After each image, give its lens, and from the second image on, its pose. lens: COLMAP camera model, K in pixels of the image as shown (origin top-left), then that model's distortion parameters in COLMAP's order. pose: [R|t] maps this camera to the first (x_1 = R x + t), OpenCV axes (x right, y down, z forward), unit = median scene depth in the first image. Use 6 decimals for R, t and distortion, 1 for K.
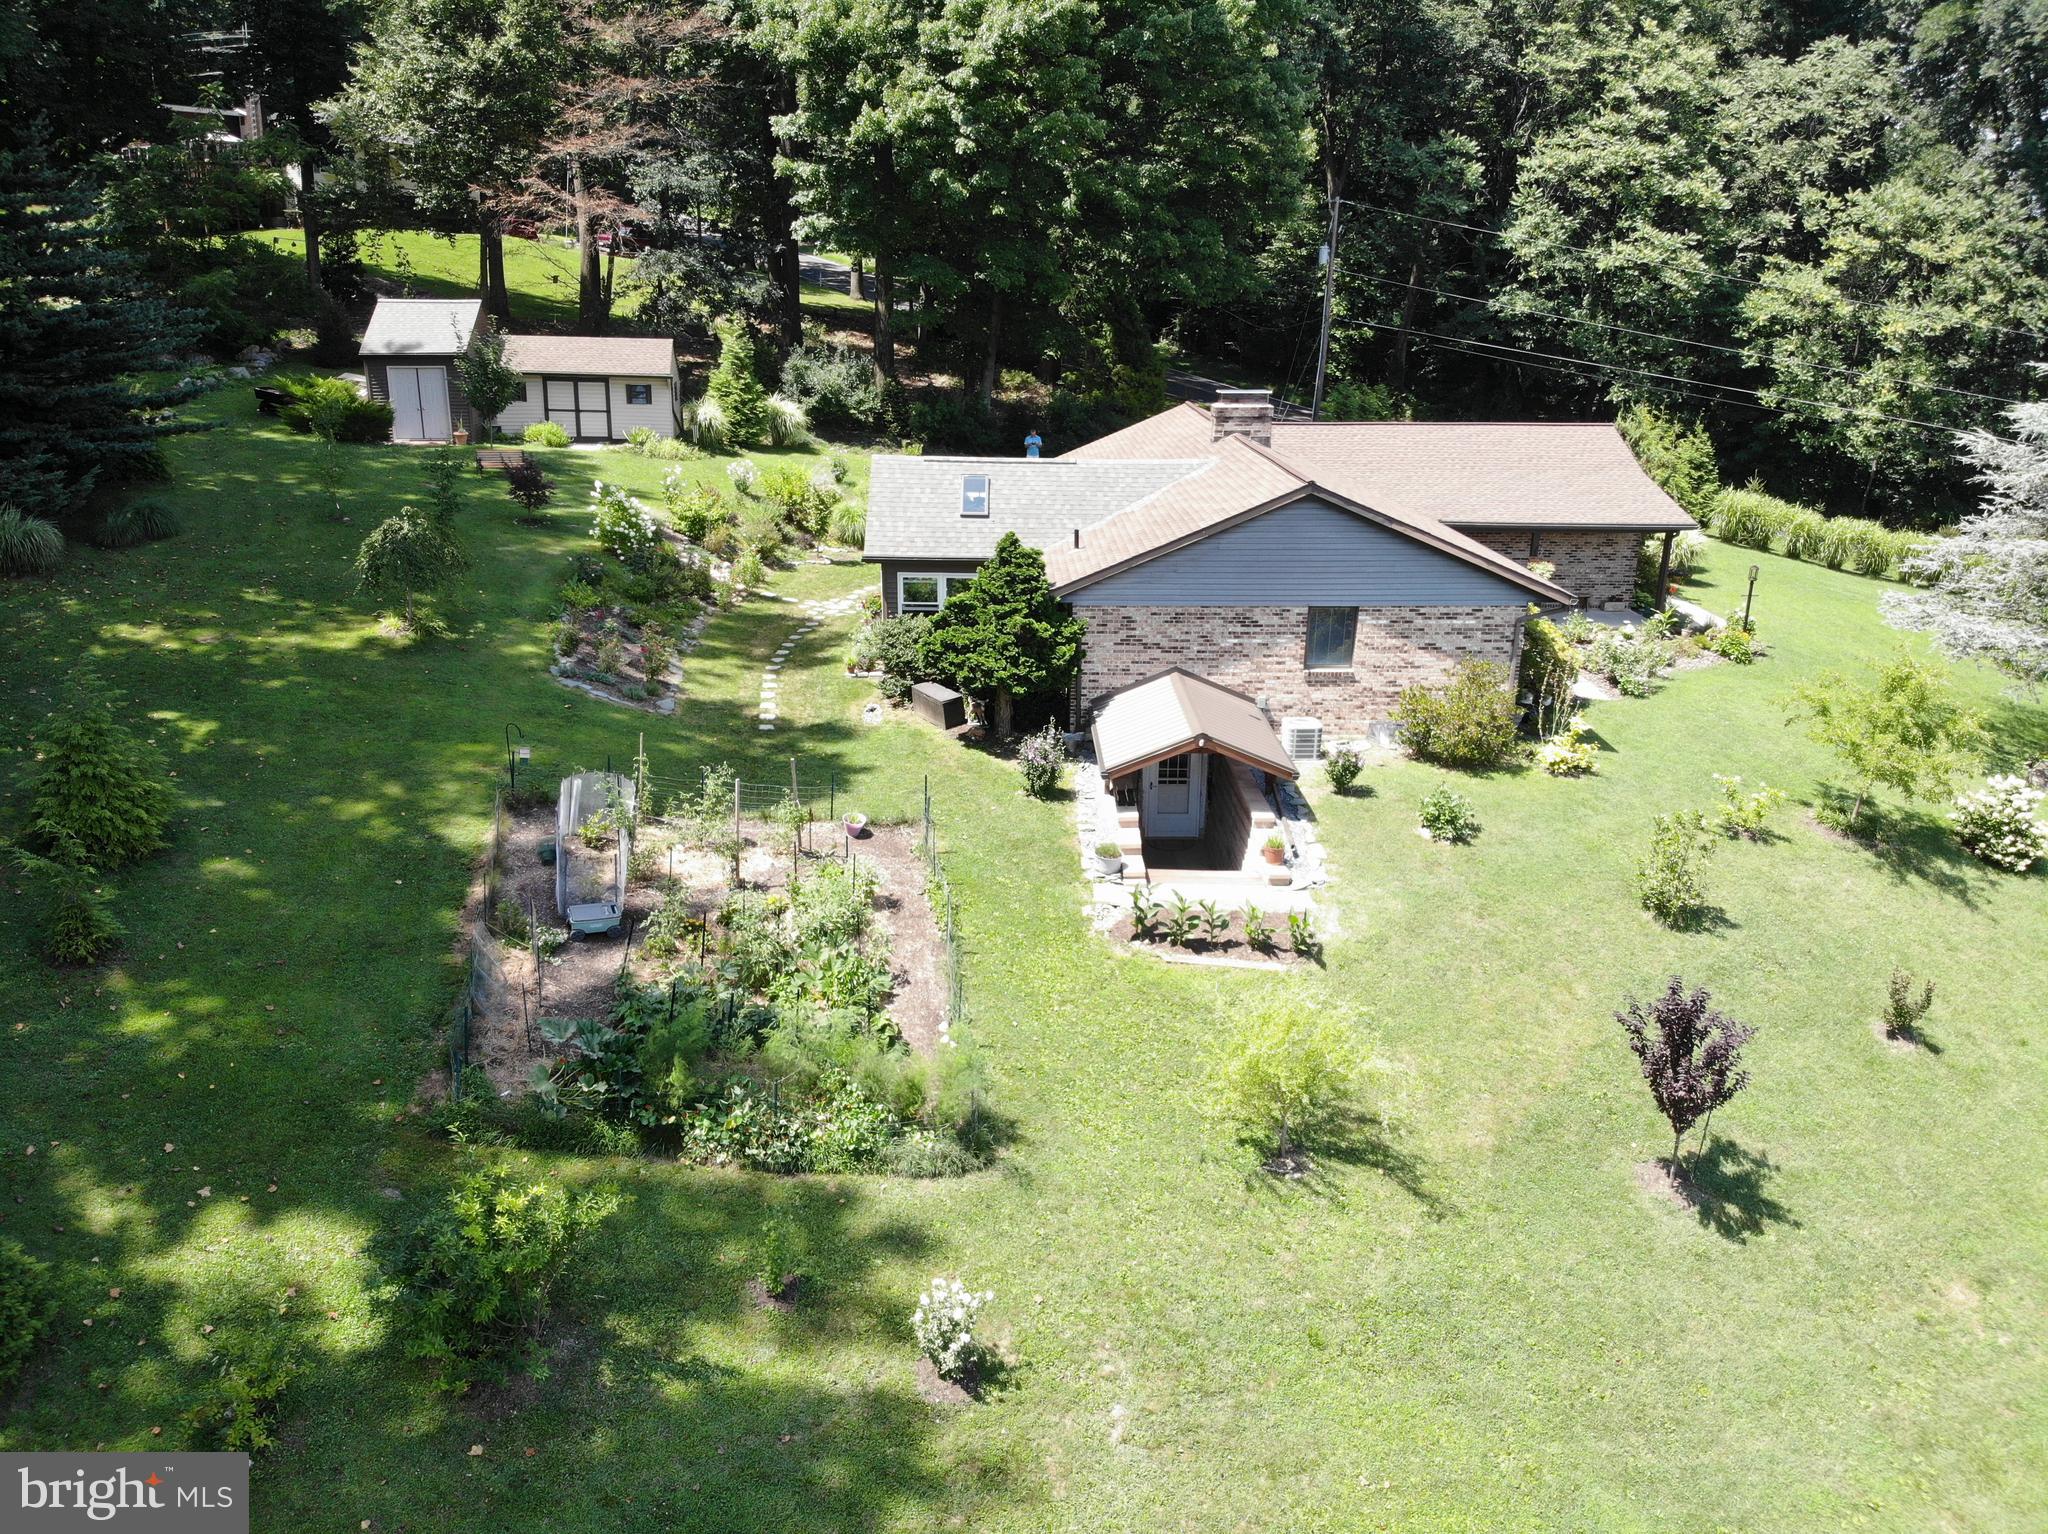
lens RADIAL K [[1525.6, 0, 1024.0], [0, 1525.6, 767.0], [0, 0, 1]] dist [0.069280, -0.207247]
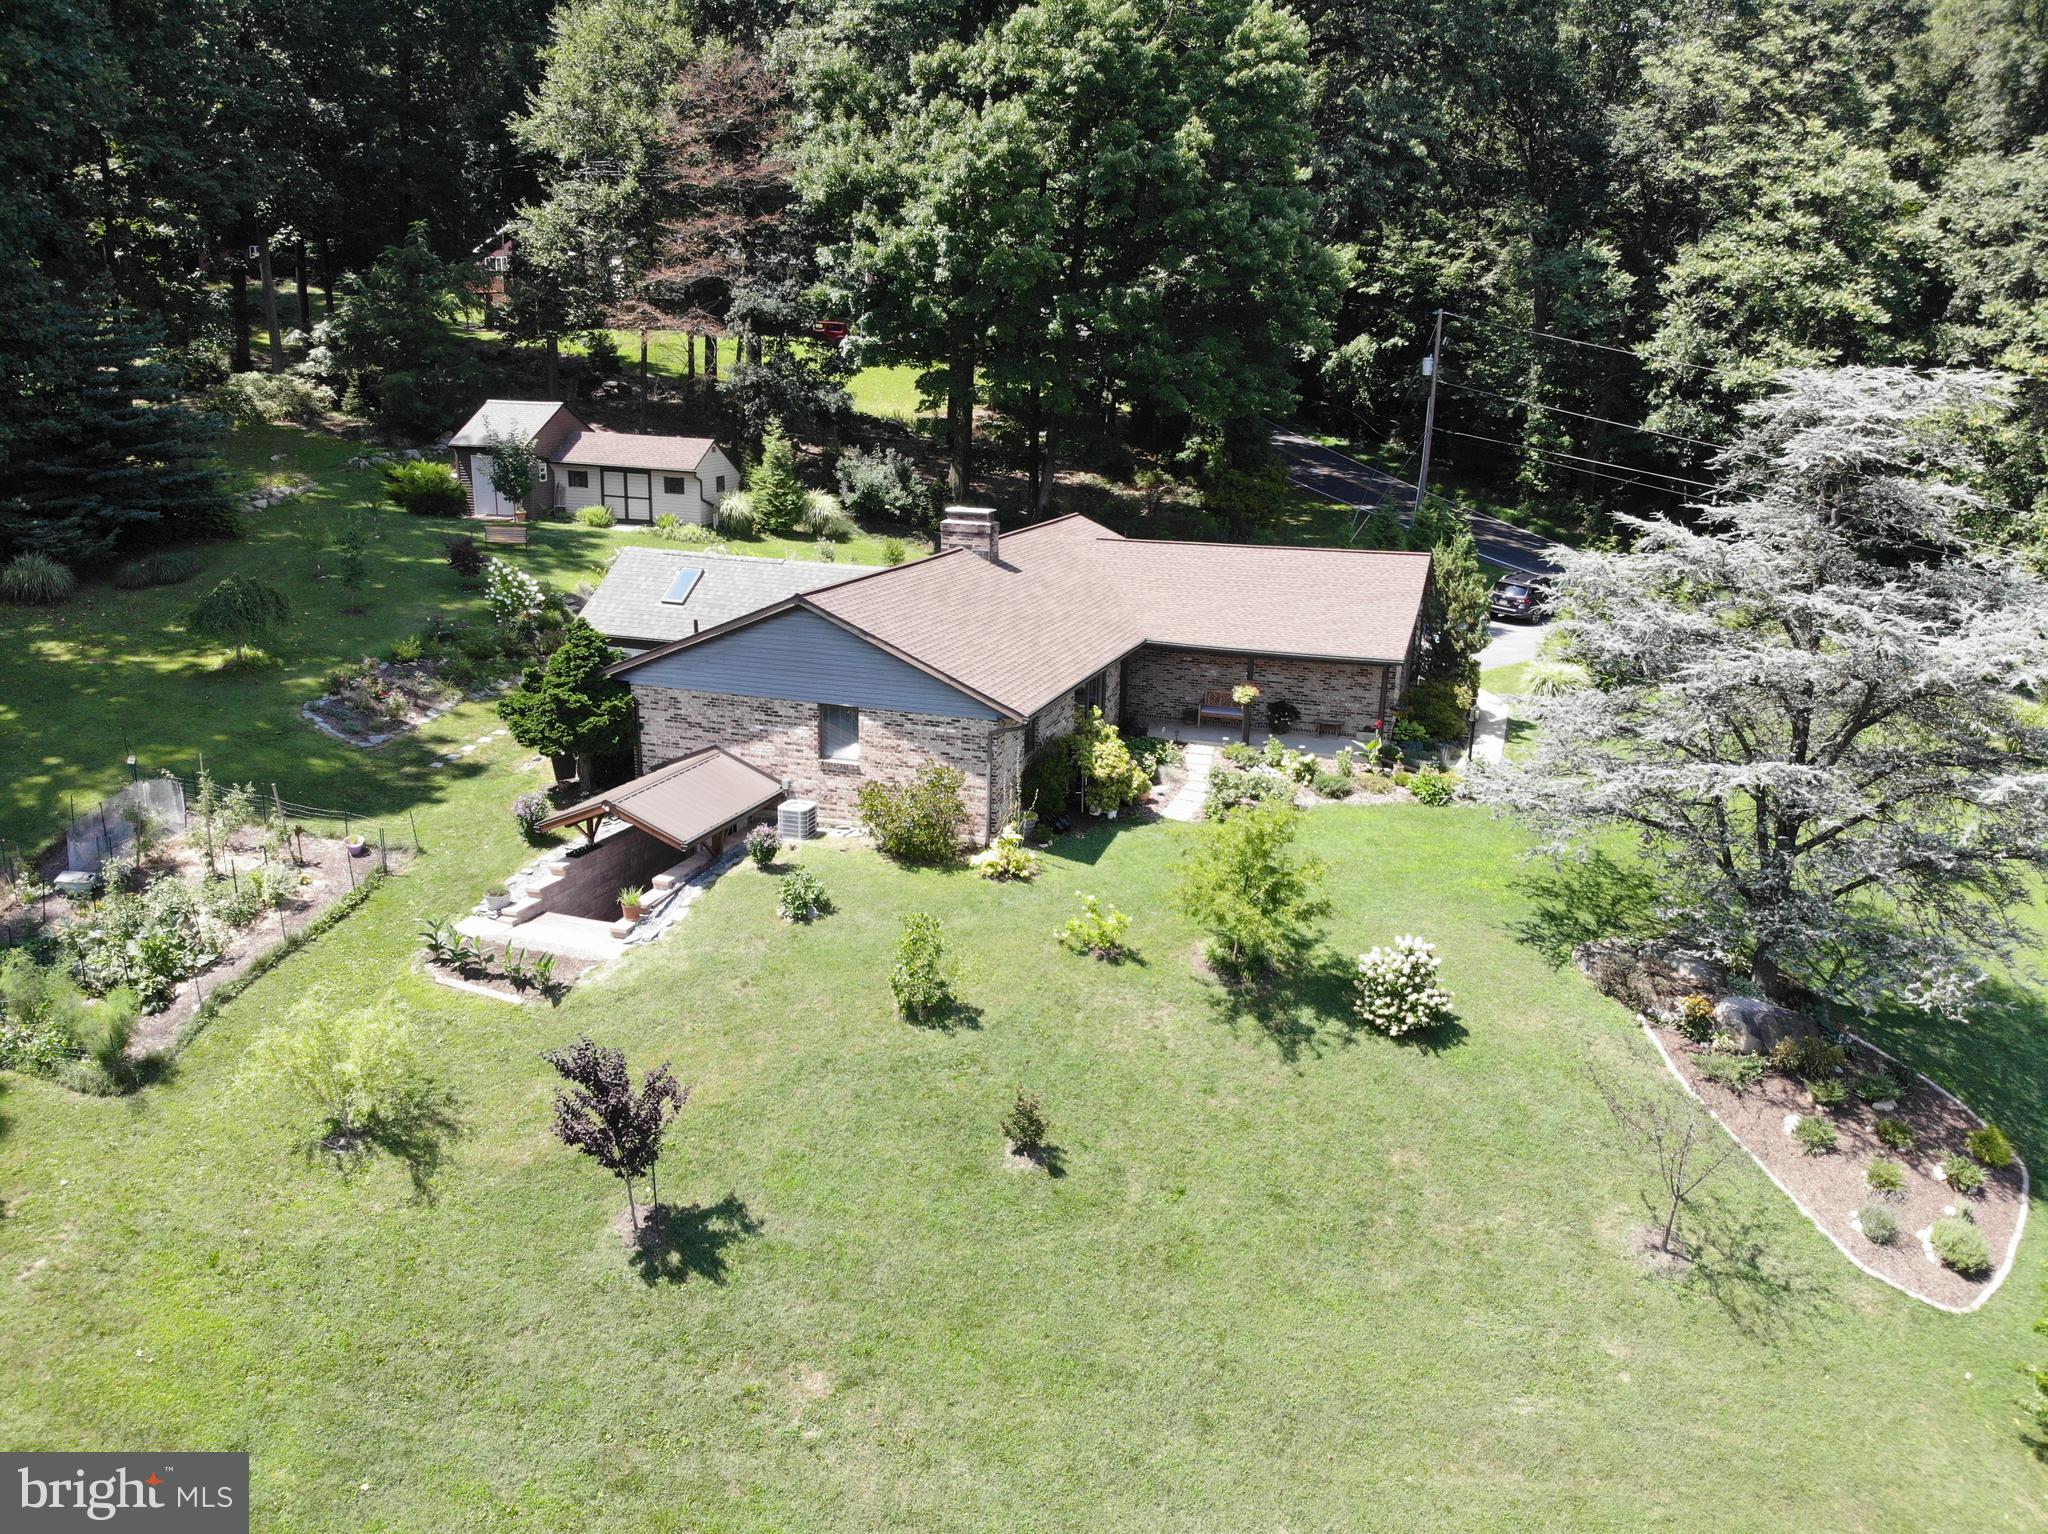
lens RADIAL K [[1487.4, 0, 1028.2], [0, 1487.4, 803.1], [0, 0, 1]] dist [0.089785, -0.203340]
pose [[0.937590, 0.107420, -0.330736, 0.413149], [-0.115216, 0.993332, -0.003997, -0.026567], [0.328101, 0.041854, 0.943715, 0.009719]]
